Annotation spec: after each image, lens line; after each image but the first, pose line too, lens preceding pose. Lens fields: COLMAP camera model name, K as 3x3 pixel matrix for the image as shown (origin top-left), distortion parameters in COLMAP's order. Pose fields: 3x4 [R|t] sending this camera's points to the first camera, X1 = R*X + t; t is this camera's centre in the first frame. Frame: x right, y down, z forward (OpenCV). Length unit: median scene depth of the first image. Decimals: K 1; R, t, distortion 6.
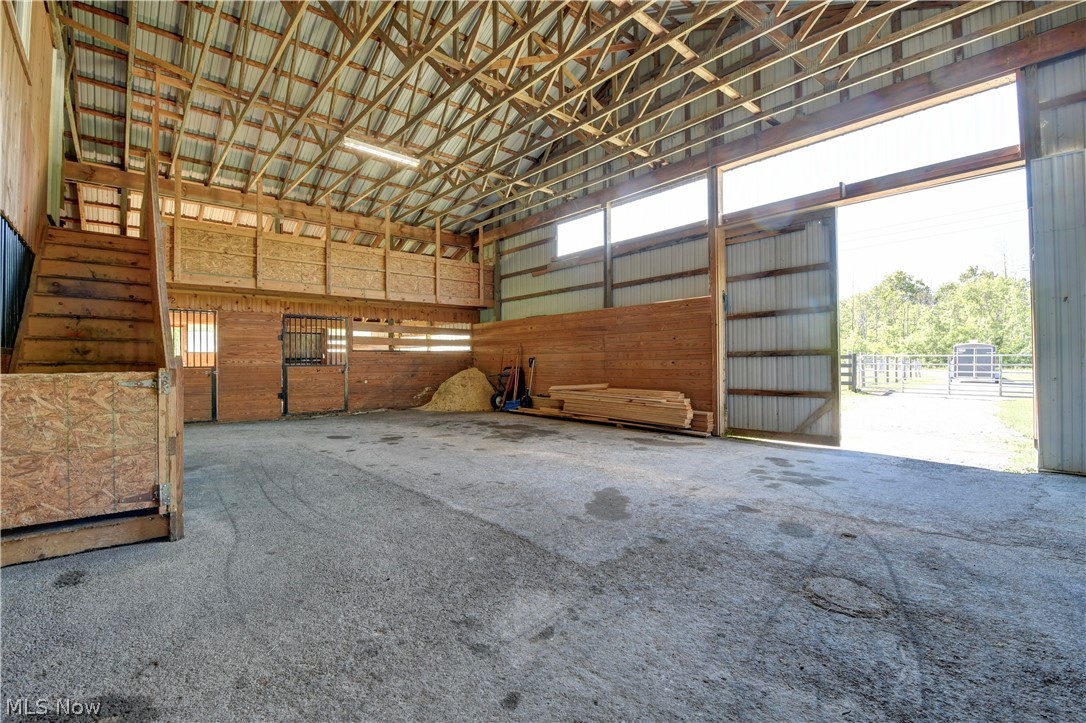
lens RADIAL K [[474.8, 0, 547.6], [0, 474.8, 359.2], [0, 0, 1]] dist [0.002533, -0.013278]
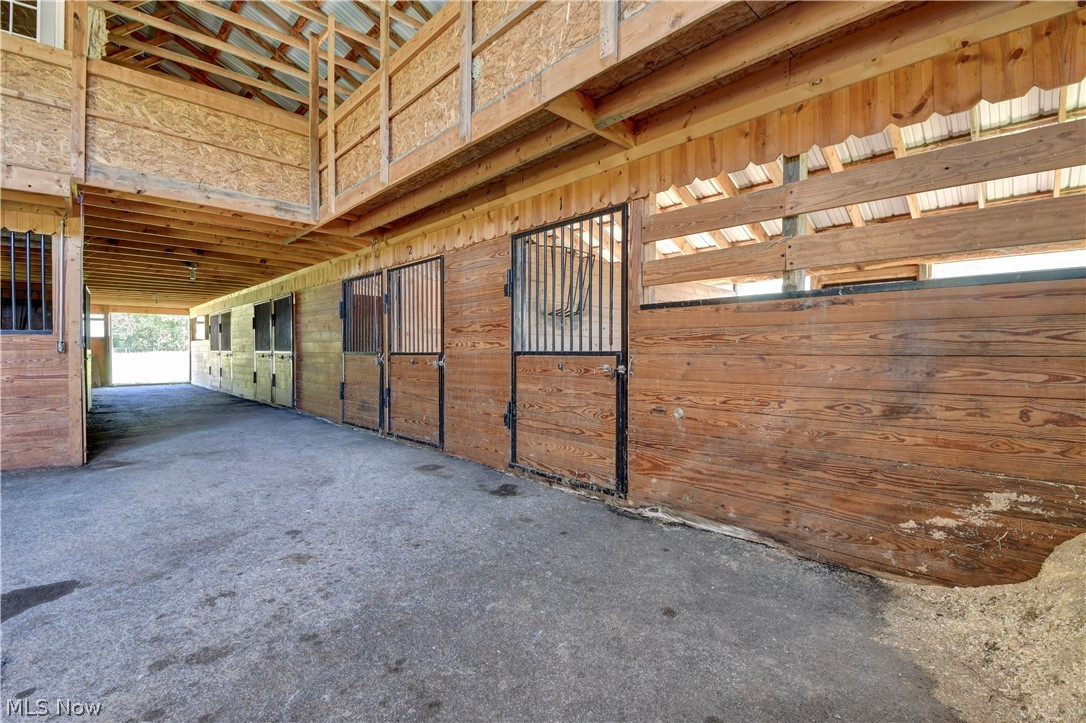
lens RADIAL K [[474.8, 0, 538.0], [0, 474.8, 361.8], [0, 0, 1]] dist [0.002533, -0.013278]
pose [[0.047206, 0.025100, -0.998570, -0.121172], [0.002358, 0.999679, 0.025239, 0.011221], [0.998882, -0.003546, 0.047132, 1.034938]]
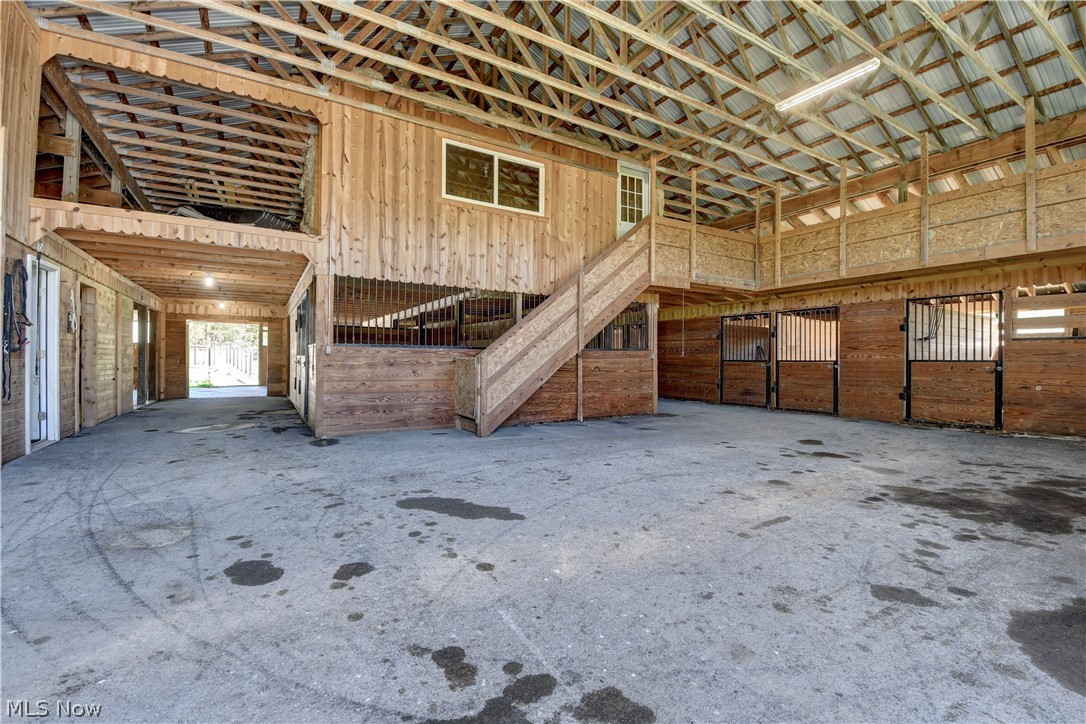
lens RADIAL K [[474.8, 0, 540.6], [0, 474.8, 360.5], [0, 0, 1]] dist [0.002533, -0.013278]
pose [[-0.193992, 0.004691, -0.980992, 0.398091], [-0.000982, 0.999987, 0.004976, 0.010088], [0.981003, 0.001929, -0.193985, 0.546225]]
